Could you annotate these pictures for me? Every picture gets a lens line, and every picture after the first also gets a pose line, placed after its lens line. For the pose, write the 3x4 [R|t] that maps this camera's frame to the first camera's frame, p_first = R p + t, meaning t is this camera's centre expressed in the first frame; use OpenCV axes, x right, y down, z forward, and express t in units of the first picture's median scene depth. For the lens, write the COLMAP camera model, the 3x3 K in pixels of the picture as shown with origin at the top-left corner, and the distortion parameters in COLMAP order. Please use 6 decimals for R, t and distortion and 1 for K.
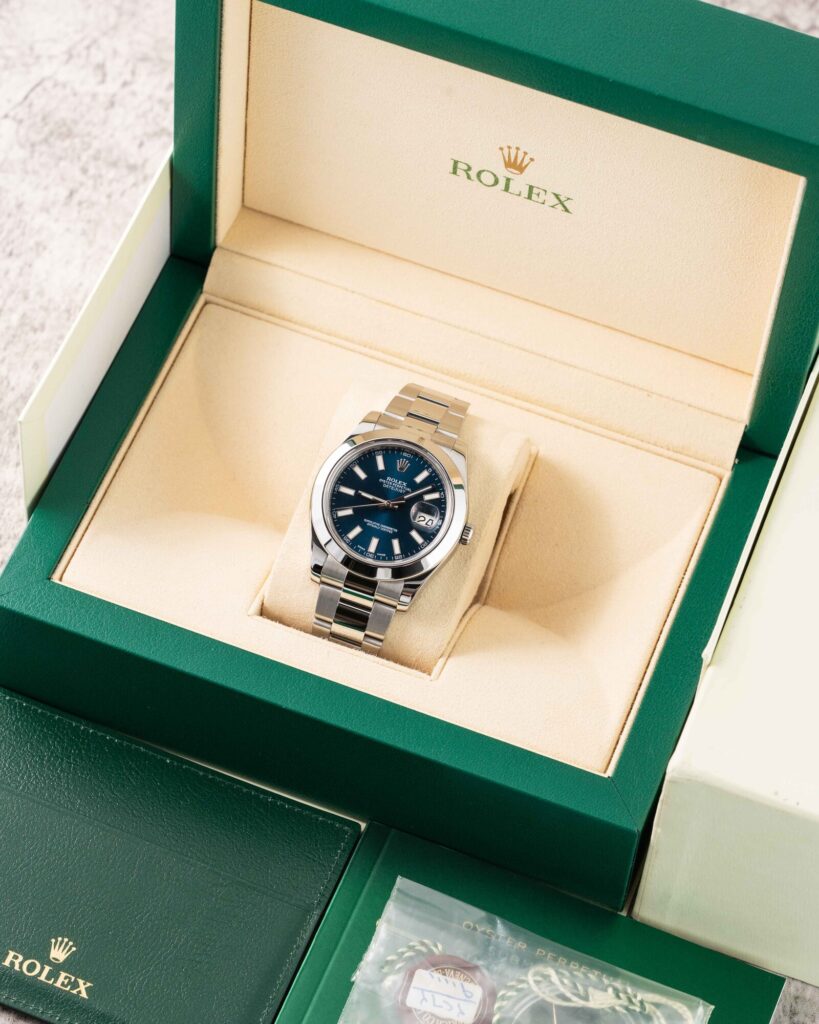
lens RADIAL K [[3968.2, 0, 407.7], [0, 3968.2, 511.0], [0, 0, 1]] dist [0.147439, 0.000000]
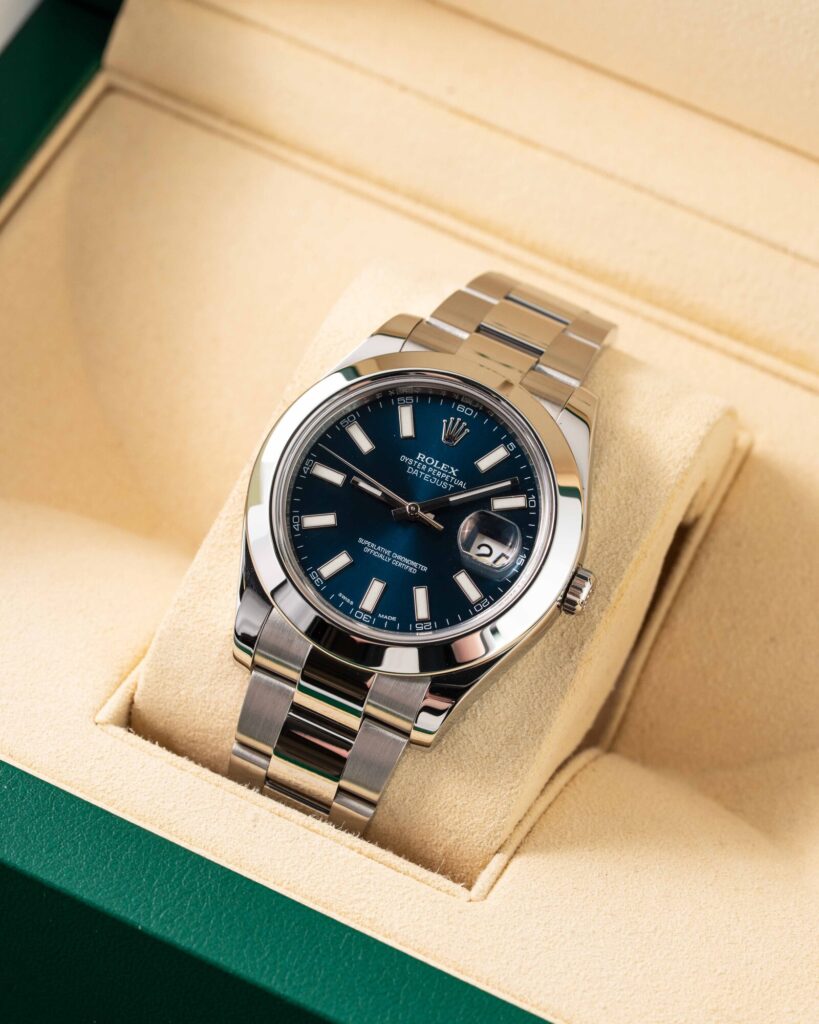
lens RADIAL K [[3968.2, 0, 413.3], [0, 3968.2, 513.8], [0, 0, 1]] dist [0.147439, 0.000000]
pose [[0.993366, 0.090592, -0.070826, 0.027632], [-0.094020, 0.994476, -0.046662, 0.020060], [0.066208, 0.053011, 0.996397, 0.534317]]
